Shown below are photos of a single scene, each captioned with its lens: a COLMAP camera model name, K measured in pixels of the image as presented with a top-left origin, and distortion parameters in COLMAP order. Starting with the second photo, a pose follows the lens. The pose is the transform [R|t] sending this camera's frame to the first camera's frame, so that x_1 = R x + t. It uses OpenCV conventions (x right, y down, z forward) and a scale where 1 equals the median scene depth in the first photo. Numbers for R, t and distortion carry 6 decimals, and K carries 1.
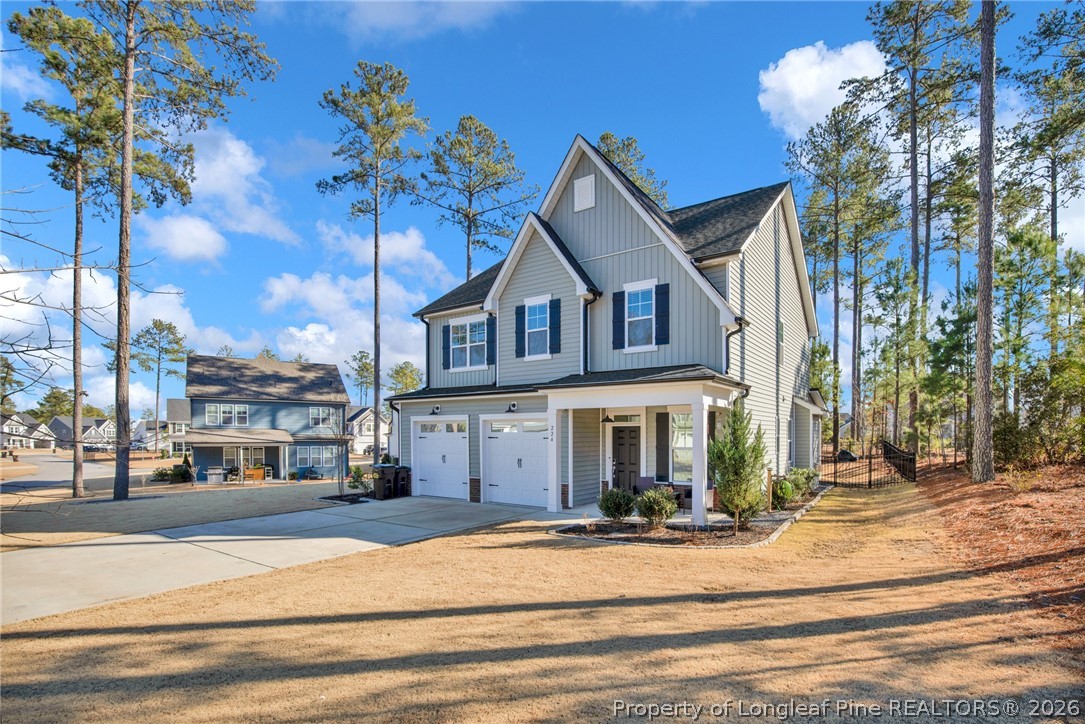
lens RADIAL K [[520.4, 0, 542.4], [0, 520.4, 423.9], [0, 0, 1]] dist [-0.024805, 0.000449]
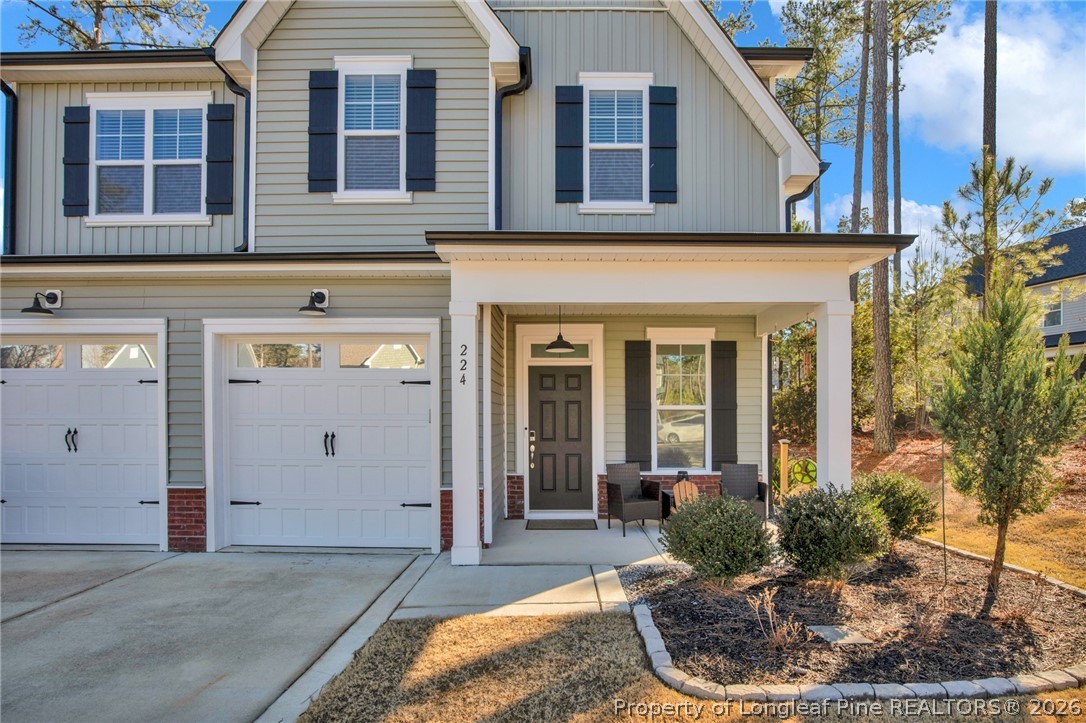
lens RADIAL K [[520.9, 0, 542.9], [0, 520.9, 423.4], [0, 0, 1]] dist [-0.024805, 0.000449]
pose [[0.815385, 0.001718, 0.578916, -0.140845], [-0.011768, 0.999838, 0.013608, 0.051545], [-0.578799, -0.017908, 0.815274, 0.567803]]
